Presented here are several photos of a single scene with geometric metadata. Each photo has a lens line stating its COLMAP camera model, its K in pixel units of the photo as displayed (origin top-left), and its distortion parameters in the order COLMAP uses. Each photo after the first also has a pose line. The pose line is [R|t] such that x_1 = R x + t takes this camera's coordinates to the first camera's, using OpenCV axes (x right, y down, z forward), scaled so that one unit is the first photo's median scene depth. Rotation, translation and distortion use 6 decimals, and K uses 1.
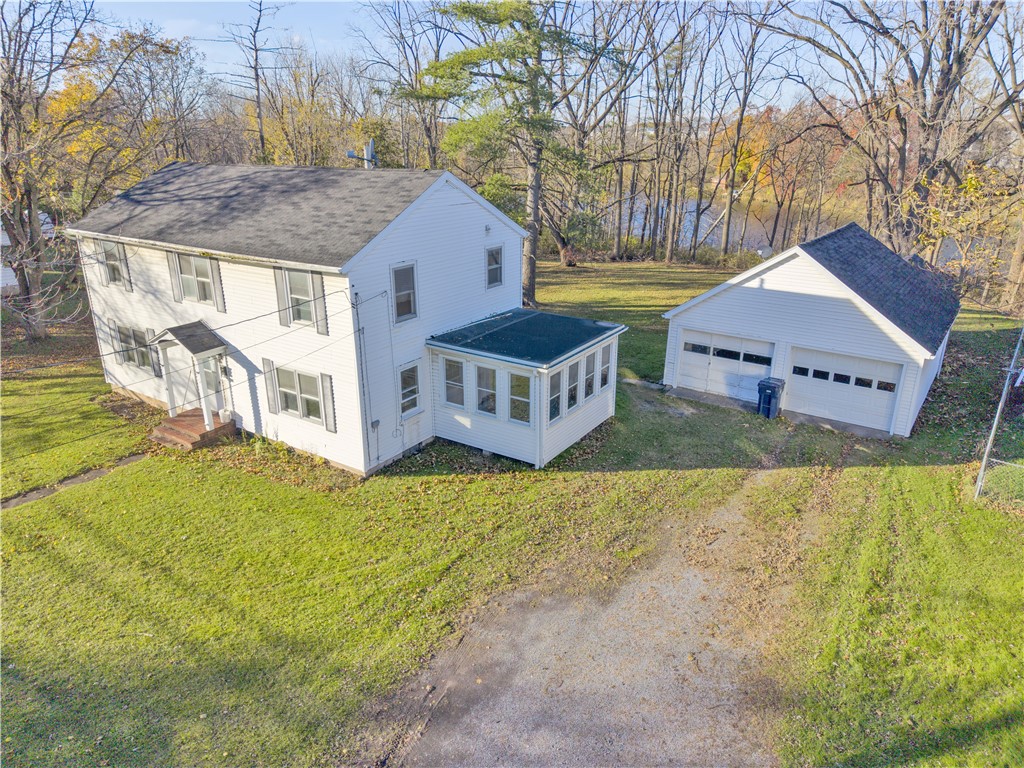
lens RADIAL K [[679.9, 0, 517.0], [0, 679.9, 385.9], [0, 0, 1]] dist [0.063073, -0.056997]
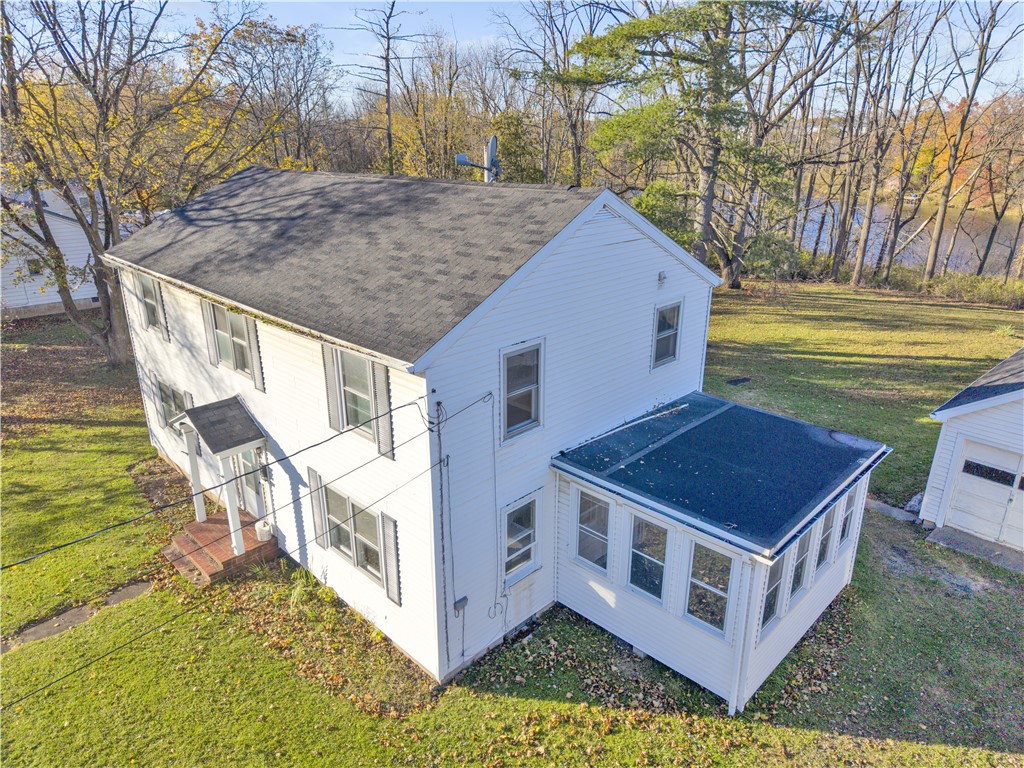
lens RADIAL K [[679.9, 0, 517.0], [0, 679.9, 385.9], [0, 0, 1]] dist [0.063073, -0.056997]
pose [[0.981124, 0.066351, -0.181639, -0.053407], [-0.065896, 0.997790, 0.008543, -0.128410], [0.181804, 0.003588, 0.983328, 0.358587]]
